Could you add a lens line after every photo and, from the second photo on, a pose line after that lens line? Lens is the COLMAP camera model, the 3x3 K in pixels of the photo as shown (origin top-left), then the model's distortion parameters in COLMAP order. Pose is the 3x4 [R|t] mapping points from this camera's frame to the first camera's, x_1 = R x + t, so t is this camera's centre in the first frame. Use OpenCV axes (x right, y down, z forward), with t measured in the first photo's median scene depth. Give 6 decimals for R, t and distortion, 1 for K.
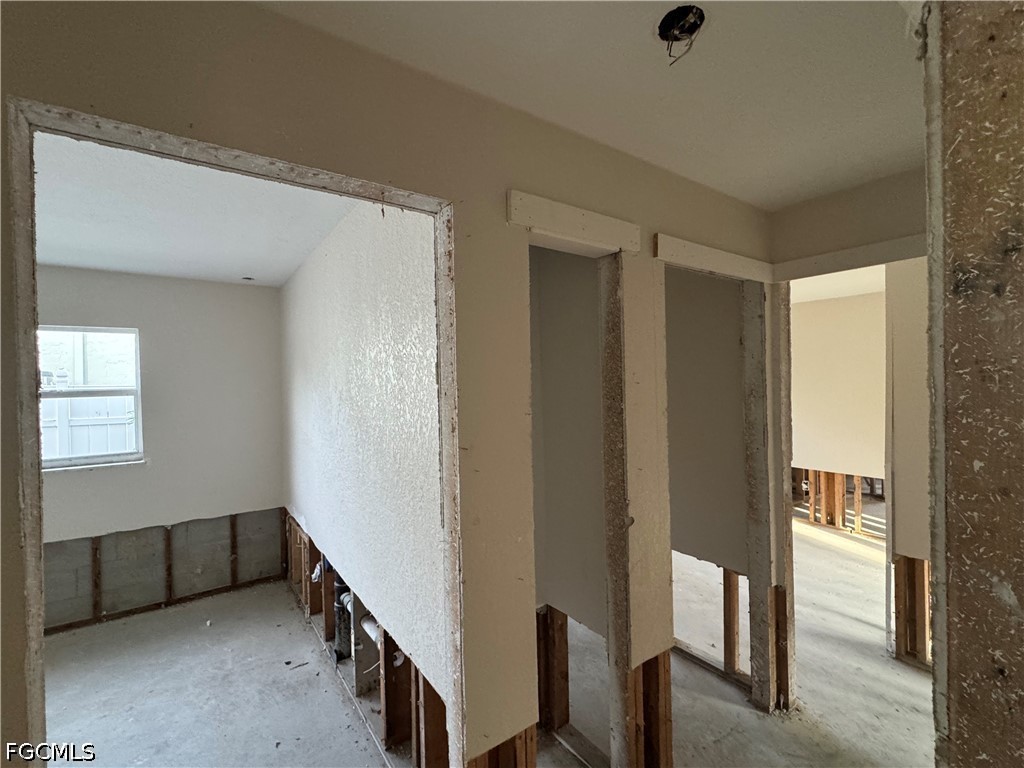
lens RADIAL K [[455.8, 0, 510.6], [0, 455.8, 382.9], [0, 0, 1]] dist [-0.003033, 0.000342]
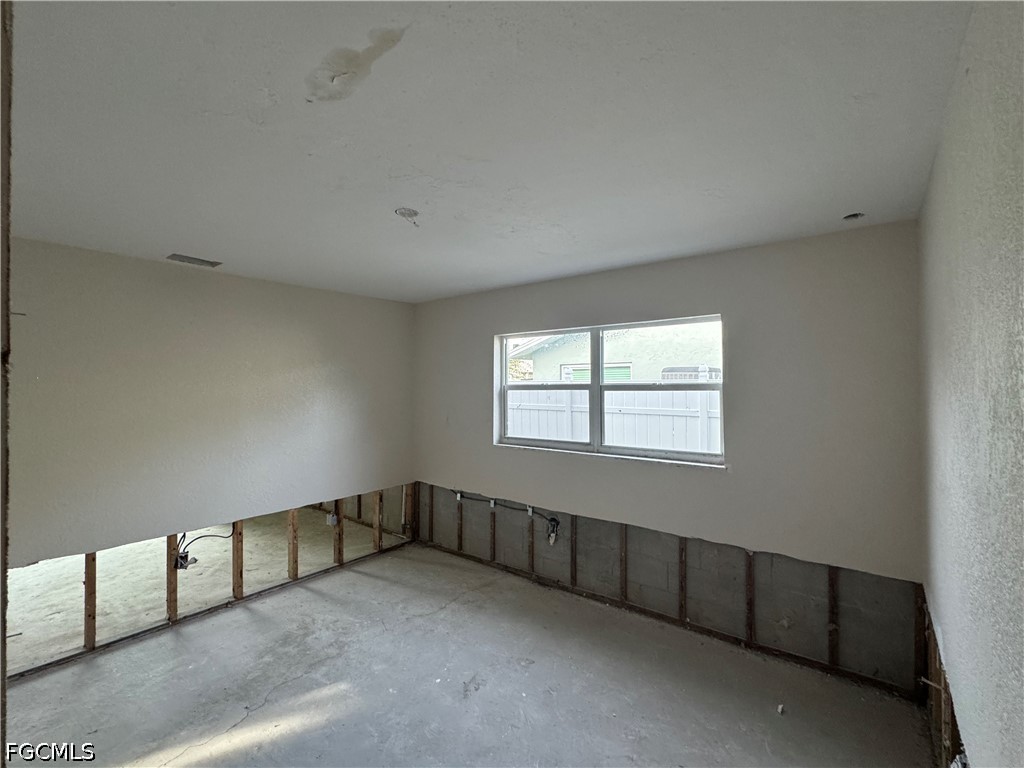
lens RADIAL K [[455.8, 0, 510.6], [0, 455.8, 382.9], [0, 0, 1]] dist [-0.003033, 0.000342]
pose [[0.272222, 0.011169, -0.962170, -0.084961], [-0.003886, 0.999937, 0.010508, 0.005242], [0.962227, 0.000879, 0.272248, 0.362871]]
